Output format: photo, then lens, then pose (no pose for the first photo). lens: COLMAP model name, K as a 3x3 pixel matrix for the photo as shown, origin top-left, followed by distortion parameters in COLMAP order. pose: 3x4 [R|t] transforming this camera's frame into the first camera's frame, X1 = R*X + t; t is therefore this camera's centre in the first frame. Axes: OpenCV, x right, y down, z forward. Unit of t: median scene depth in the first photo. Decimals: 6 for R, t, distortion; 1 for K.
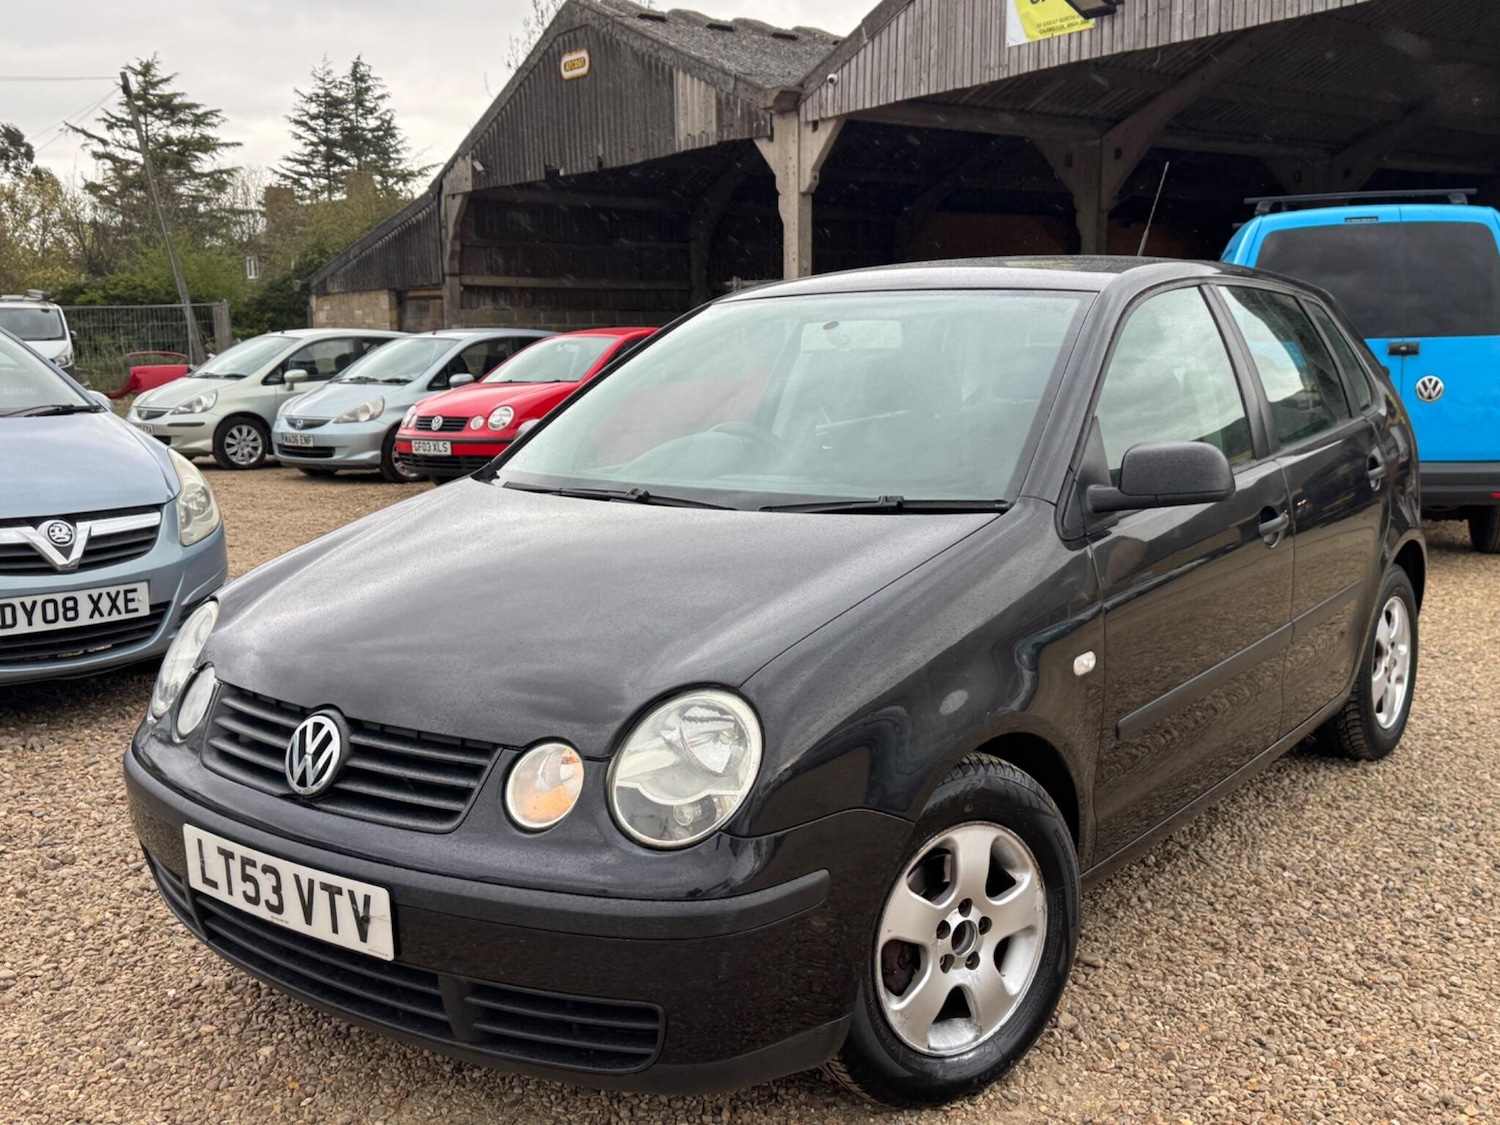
lens RADIAL K [[1421.7, 0, 733.8], [0, 1421.7, 579.3], [0, 0, 1]] dist [0.151679, -0.285453]
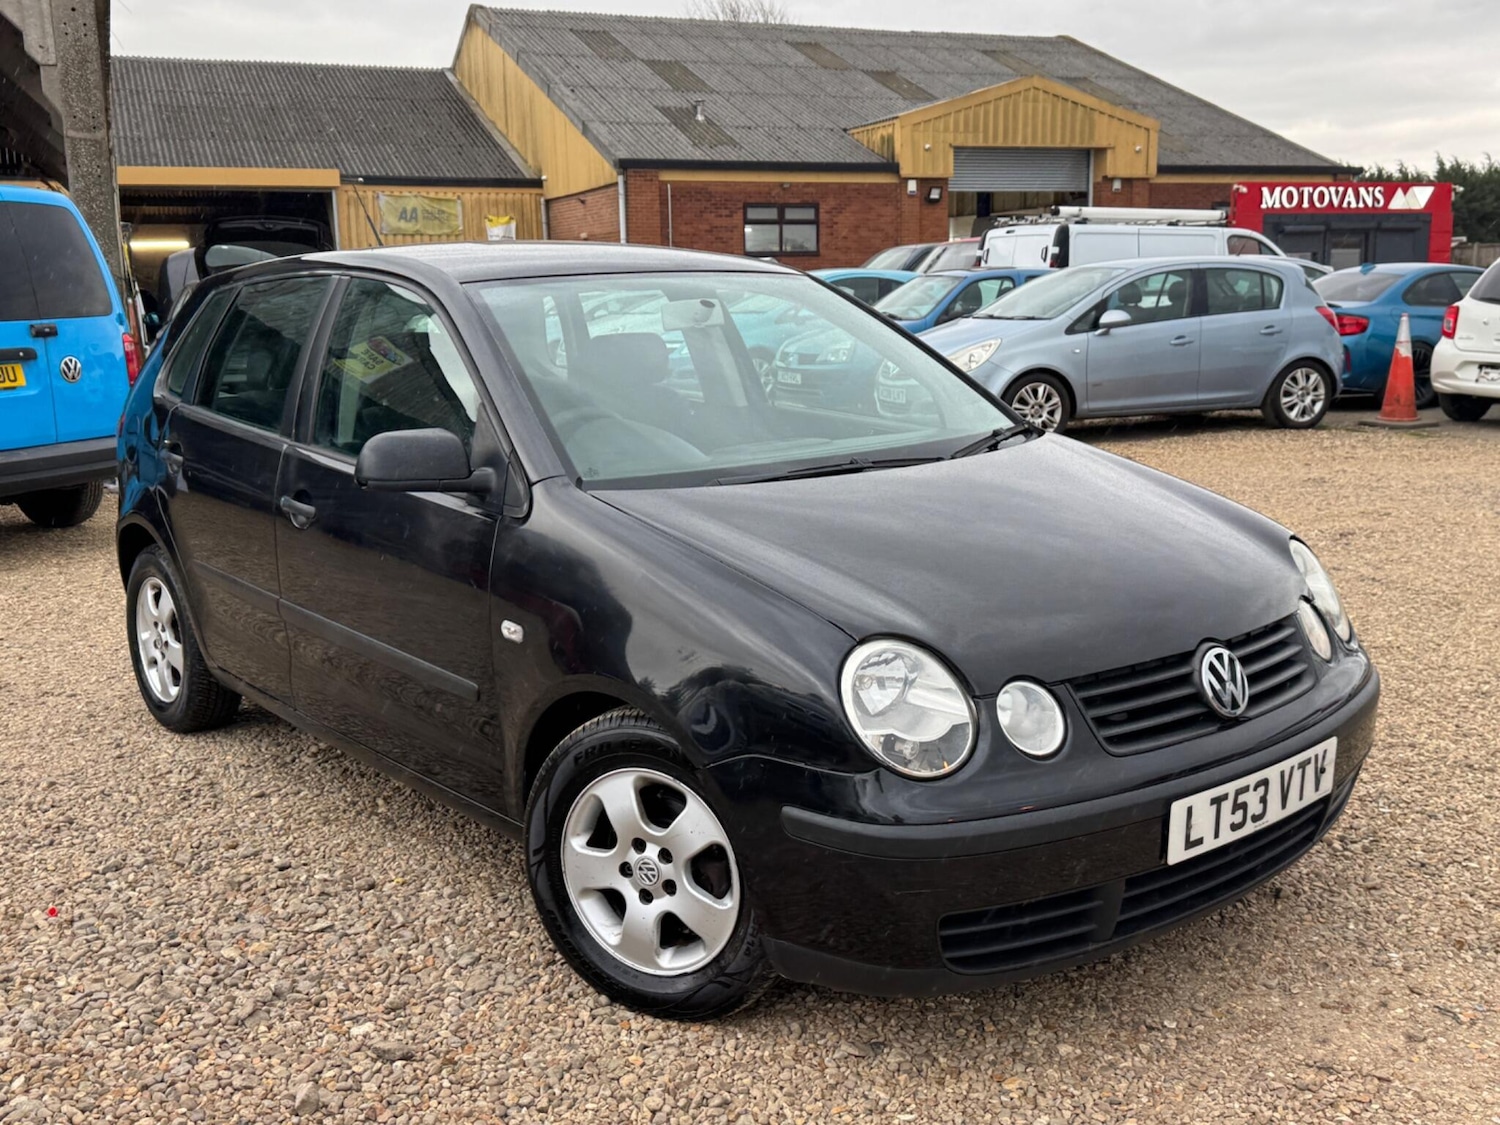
lens RADIAL K [[1422.2, 0, 761.2], [0, 1422.2, 557.7], [0, 0, 1]] dist [0.152804, -0.291373]
pose [[0.205580, -0.169277, 0.963889, -1.033688], [0.173097, 0.975687, 0.134431, -0.134373], [-0.963210, 0.139210, 0.229883, 0.774468]]
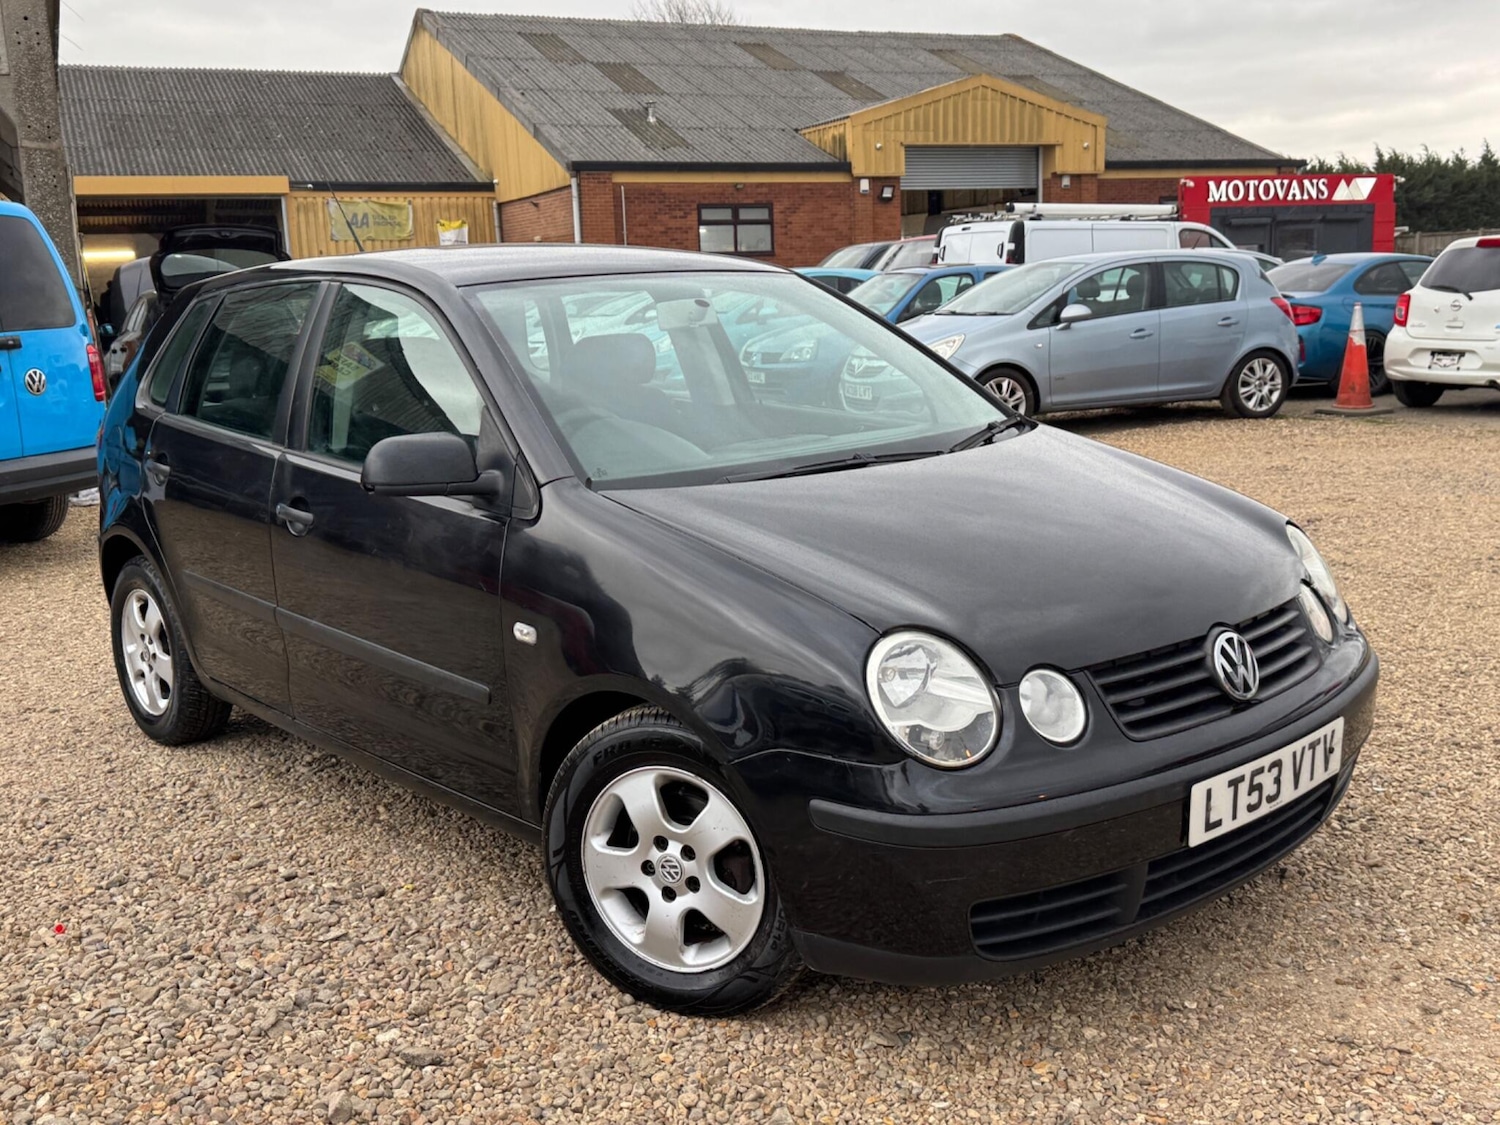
lens RADIAL K [[1421.9, 0, 764.3], [0, 1421.9, 546.6], [0, 0, 1]] dist [0.154926, -0.293104]
pose [[0.171662, -0.166242, 0.971028, -1.046247], [0.190879, 0.972594, 0.132766, -0.139350], [-0.966487, 0.162558, 0.198690, 0.805491]]
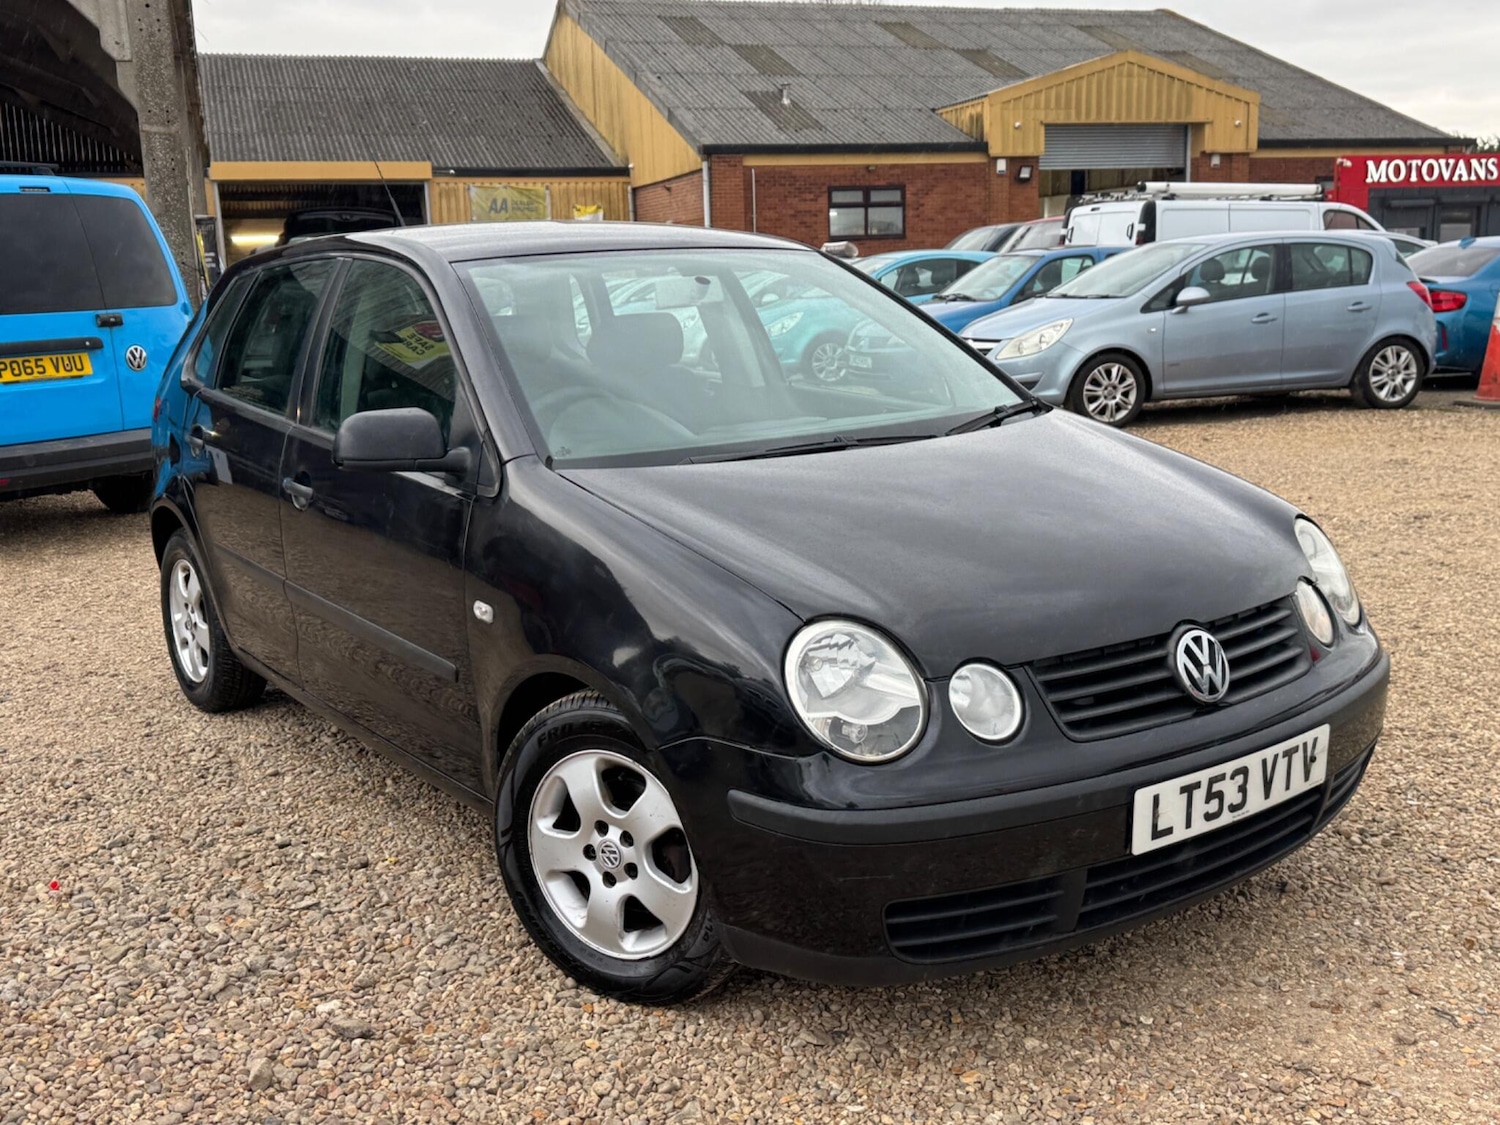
lens RADIAL K [[1424.8, 0, 750.0], [0, 1424.8, 562.5], [0, 0, 1]] dist [0.151030, -0.288206]
pose [[0.274115, -0.180945, 0.944521, -1.001757], [0.182527, 0.974077, 0.133635, -0.114732], [-0.944217, 0.135769, 0.300036, 0.709092]]
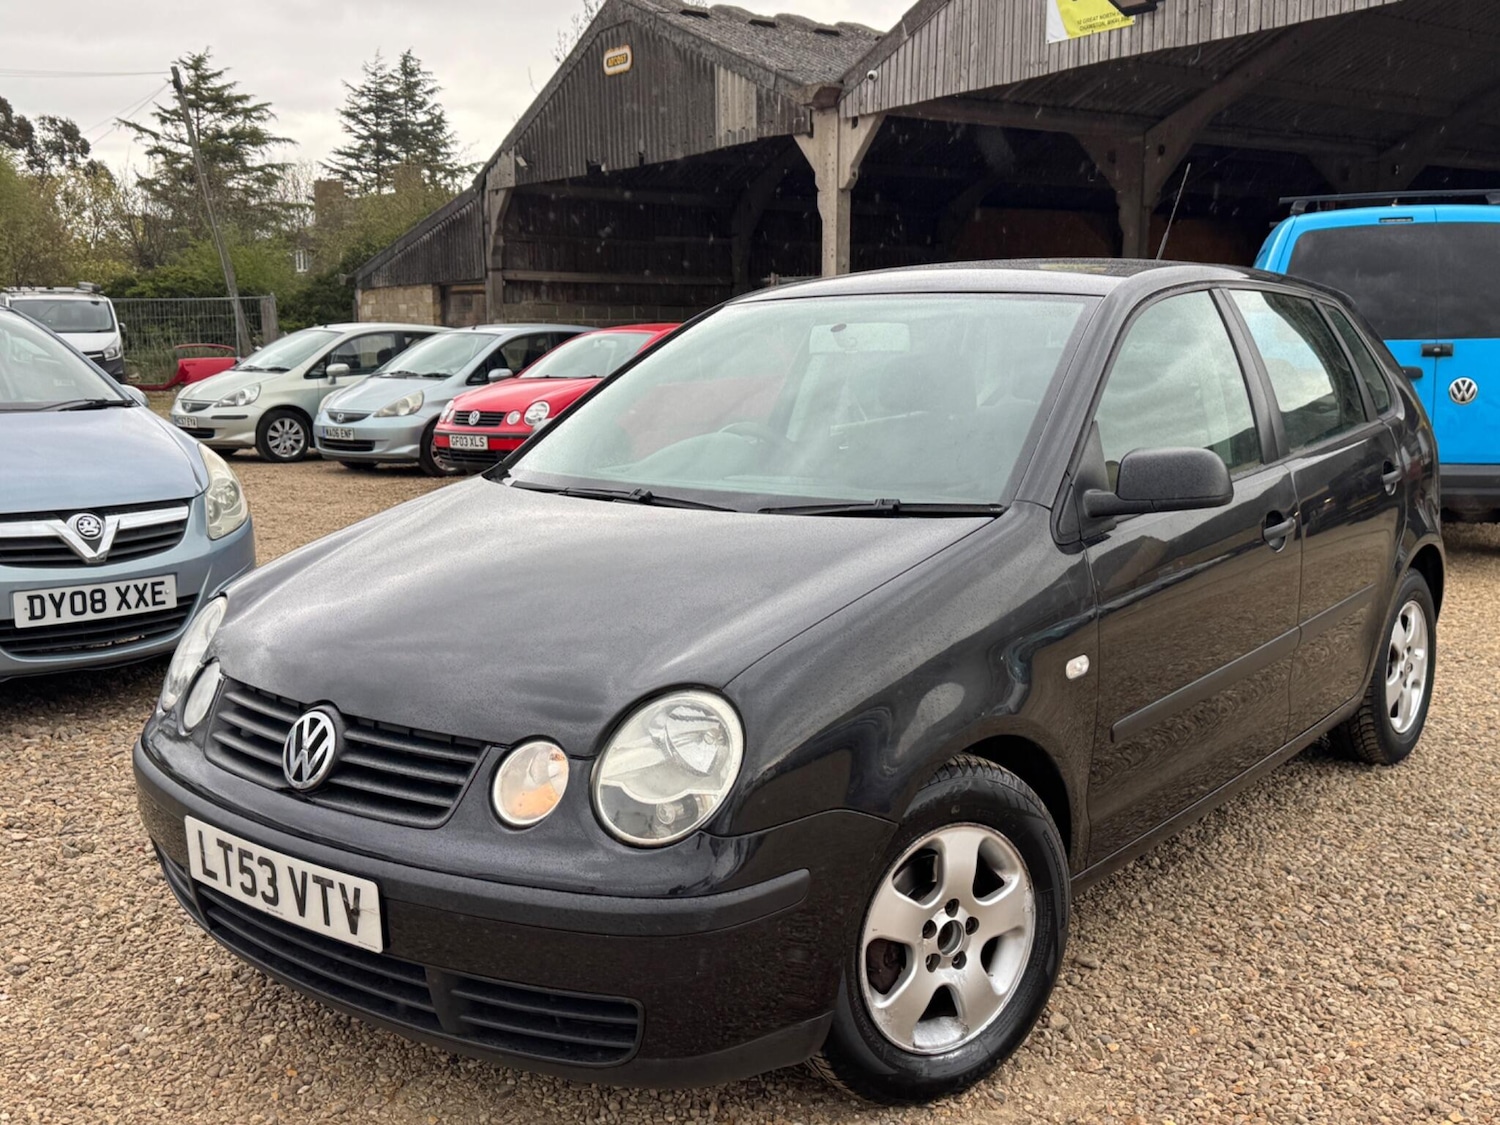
lens RADIAL K [[1420.6, 0, 746.1], [0, 1420.6, 578.8], [0, 0, 1]] dist [0.148625, -0.277474]
pose [[0.999736, 0.008664, -0.021287, 0.027066], [-0.008593, 0.999957, 0.003412, -0.003765], [0.021316, -0.003228, 0.999768, -0.008034]]
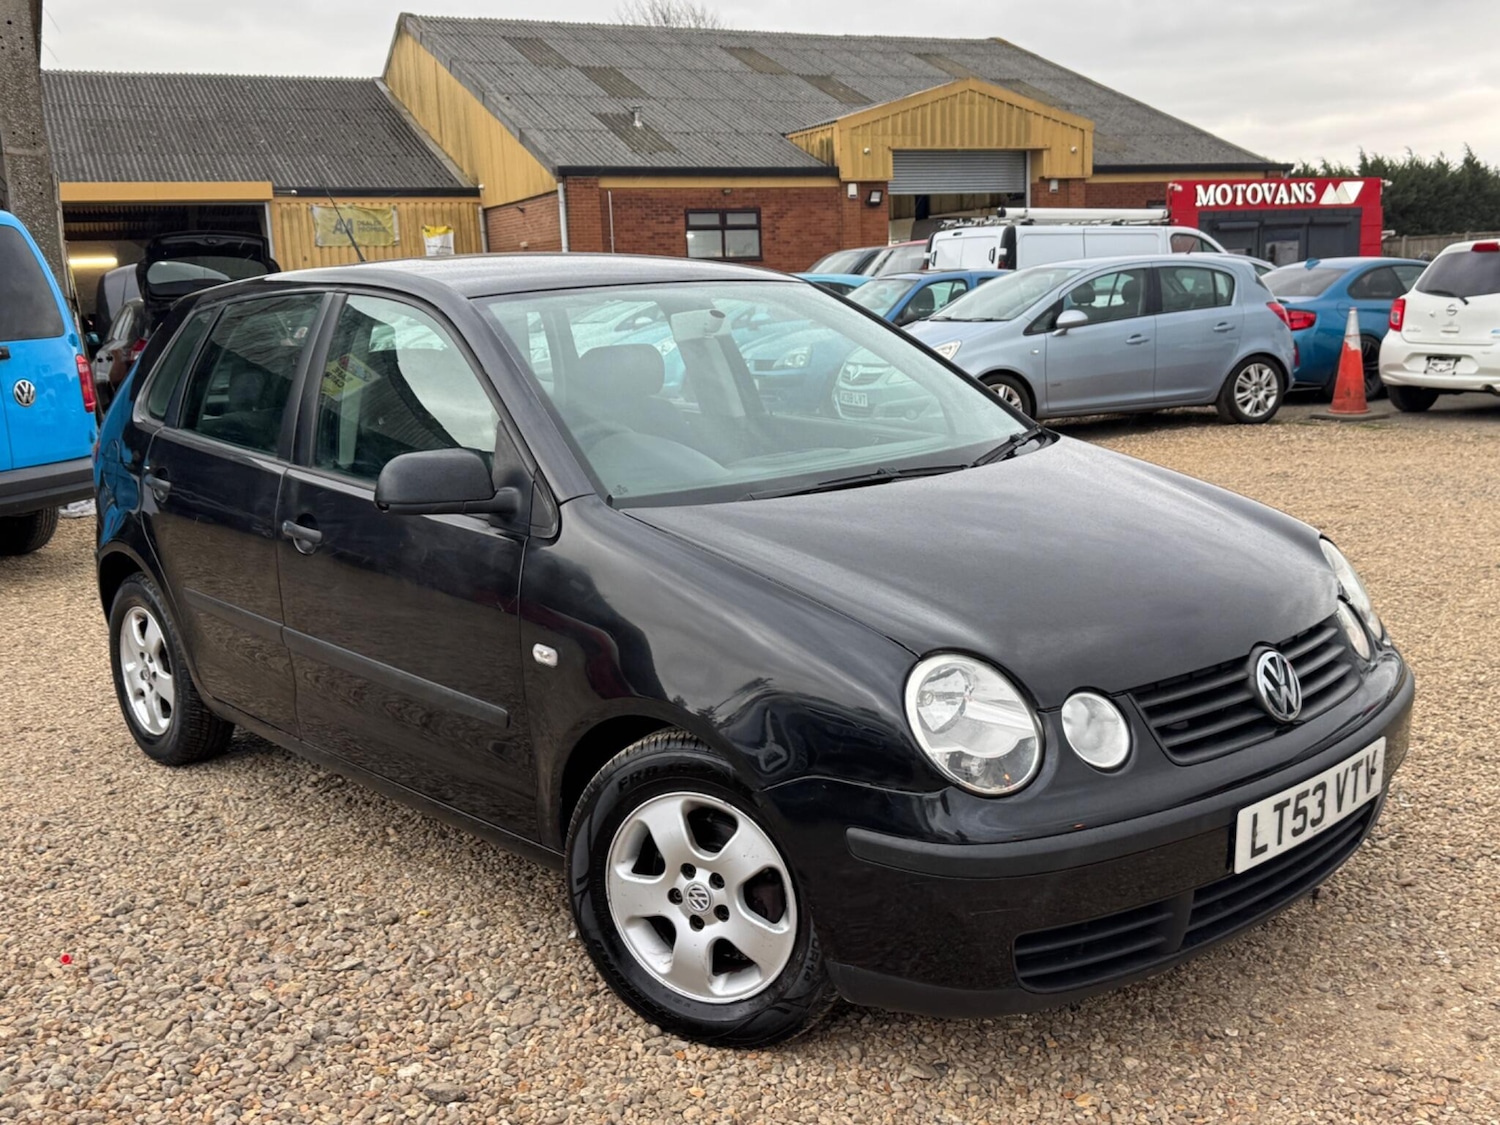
lens RADIAL K [[1423.2, 0, 763.7], [0, 1423.2, 565.2], [0, 0, 1]] dist [0.149084, -0.278020]
pose [[0.162495, -0.175601, 0.970958, -1.027124], [0.194158, 0.970488, 0.143023, -0.148314], [-0.967418, 0.165279, 0.191794, 0.831793]]
